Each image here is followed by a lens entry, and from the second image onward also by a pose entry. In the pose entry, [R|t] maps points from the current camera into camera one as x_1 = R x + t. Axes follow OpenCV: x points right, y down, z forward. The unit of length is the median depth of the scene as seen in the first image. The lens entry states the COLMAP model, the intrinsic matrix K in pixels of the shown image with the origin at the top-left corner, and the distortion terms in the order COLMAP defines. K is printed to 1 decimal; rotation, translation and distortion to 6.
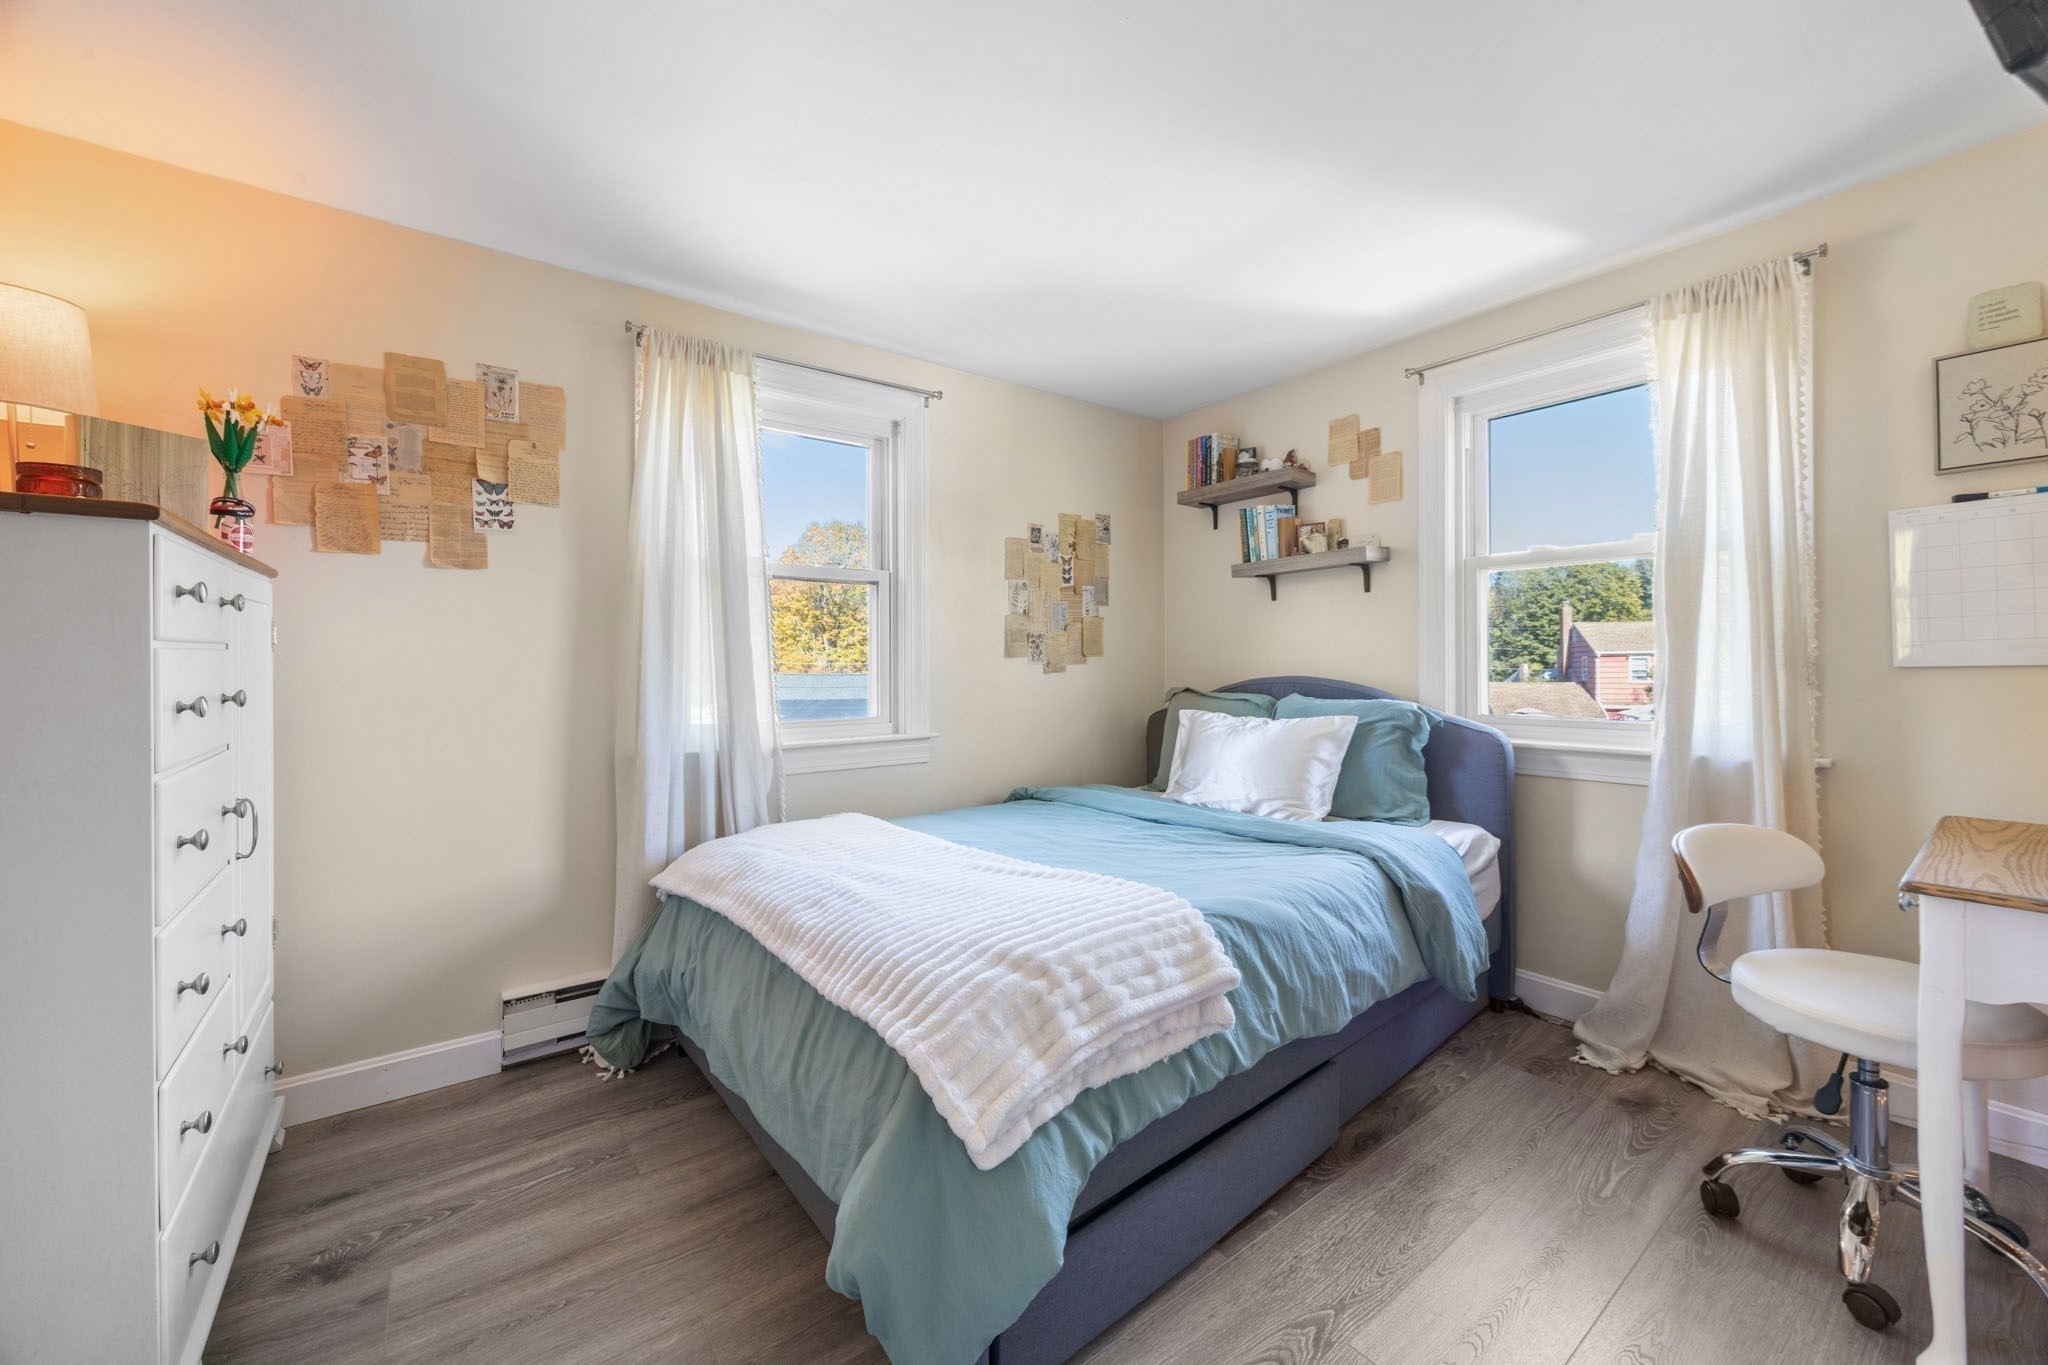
lens RADIAL K [[777.5, 0, 1020.9], [0, 777.5, 670.2], [0, 0, 1]] dist [-0.003675, 0.000246]
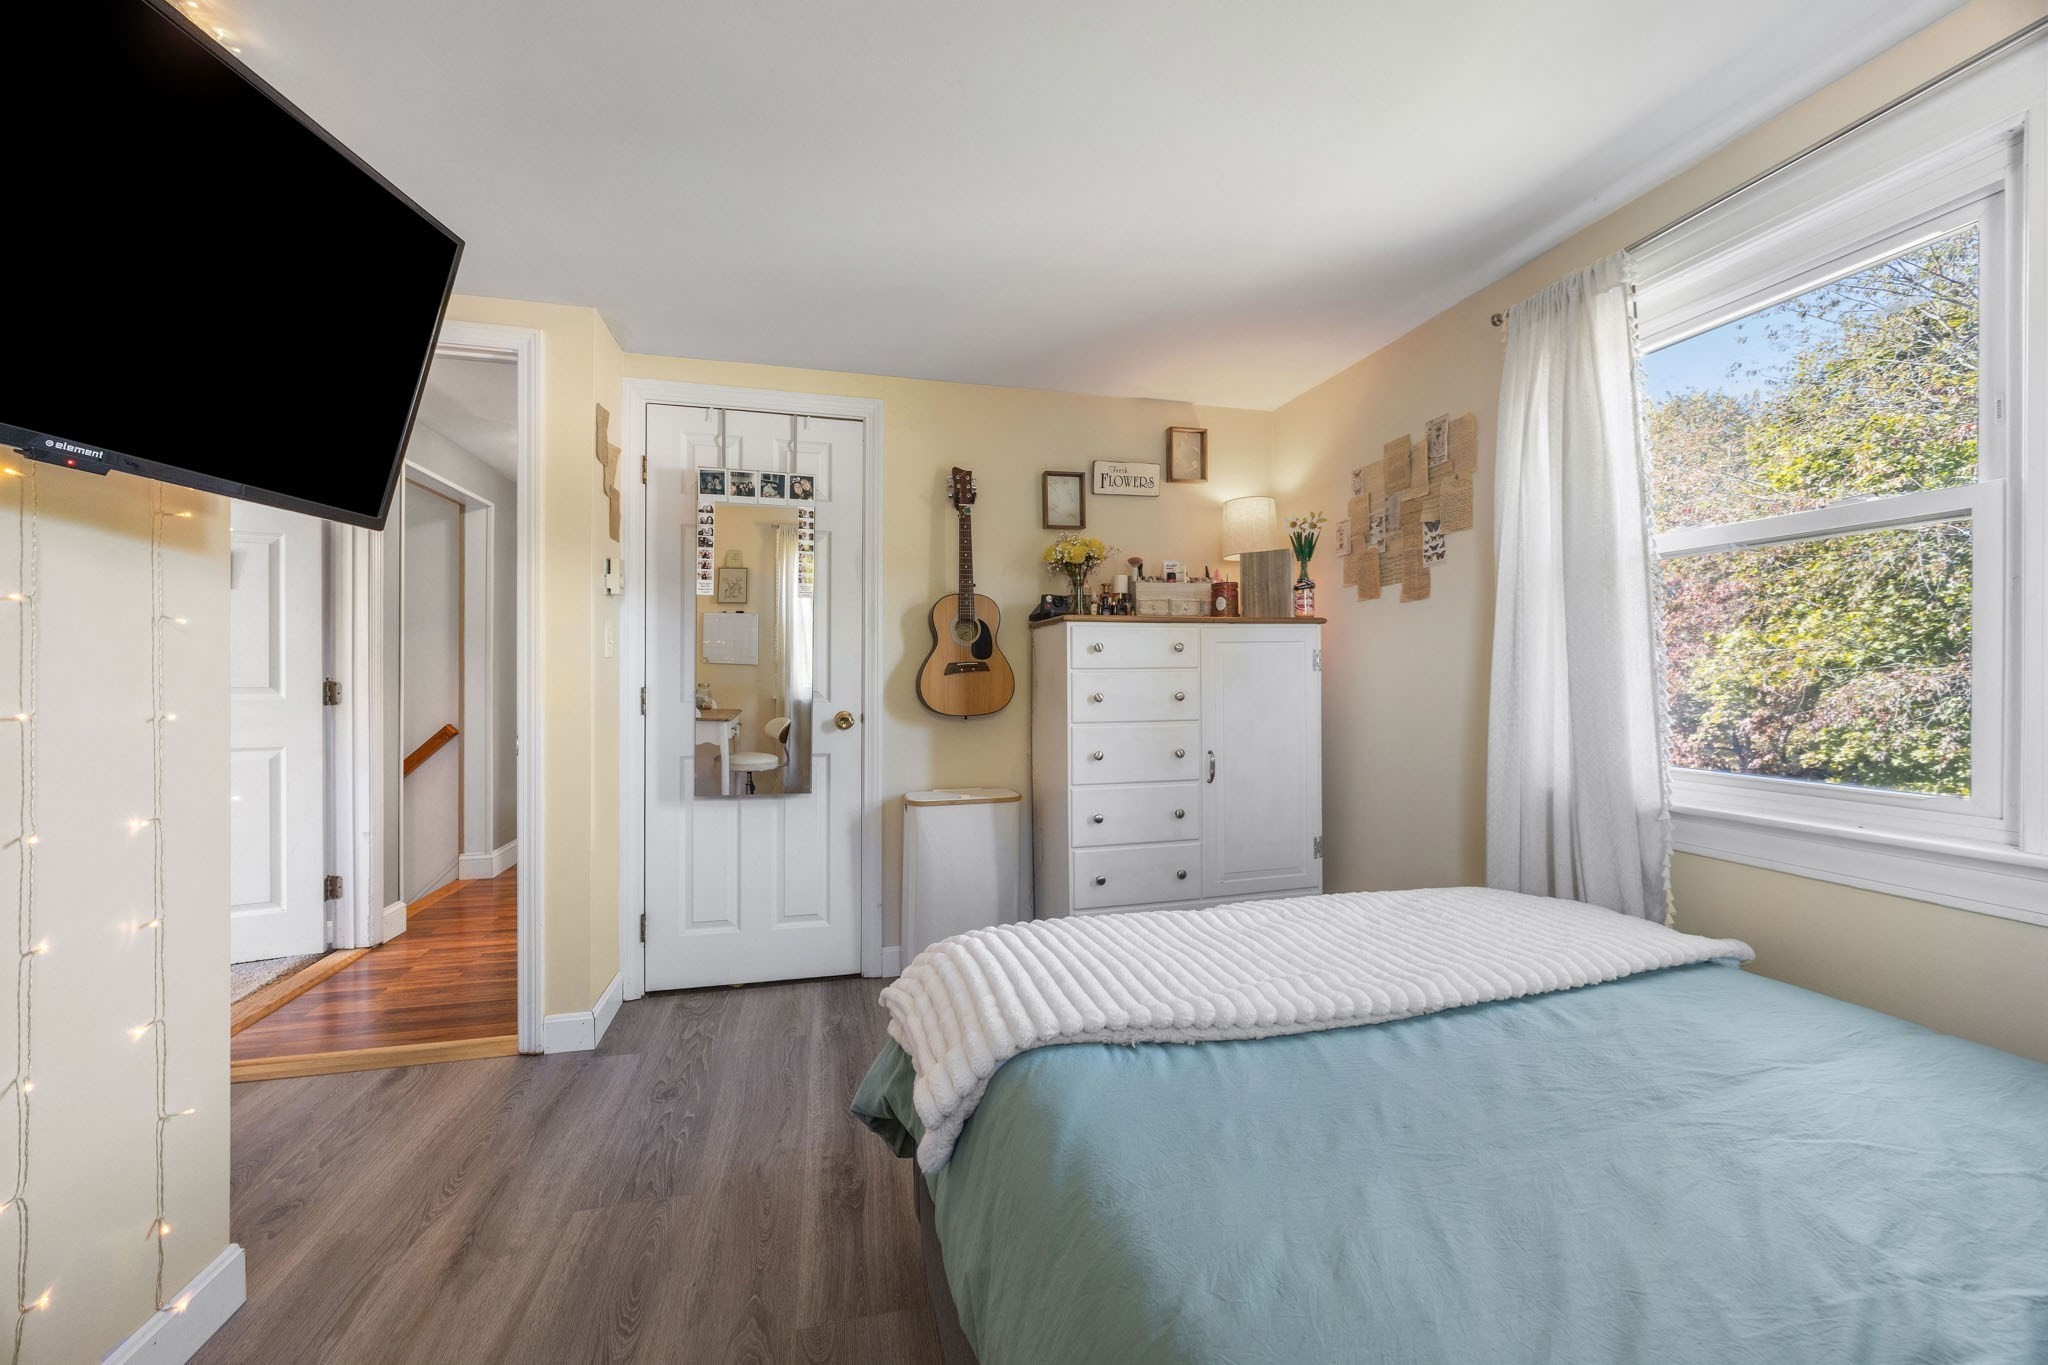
lens RADIAL K [[777.5, 0, 1020.8], [0, 777.5, 674.2], [0, 0, 1]] dist [-0.003675, 0.000246]
pose [[-0.380545, 0.003427, -0.924756, 0.615961], [-0.004470, 0.999975, 0.005545, -0.019979], [0.924752, 0.006243, -0.380520, 0.878711]]
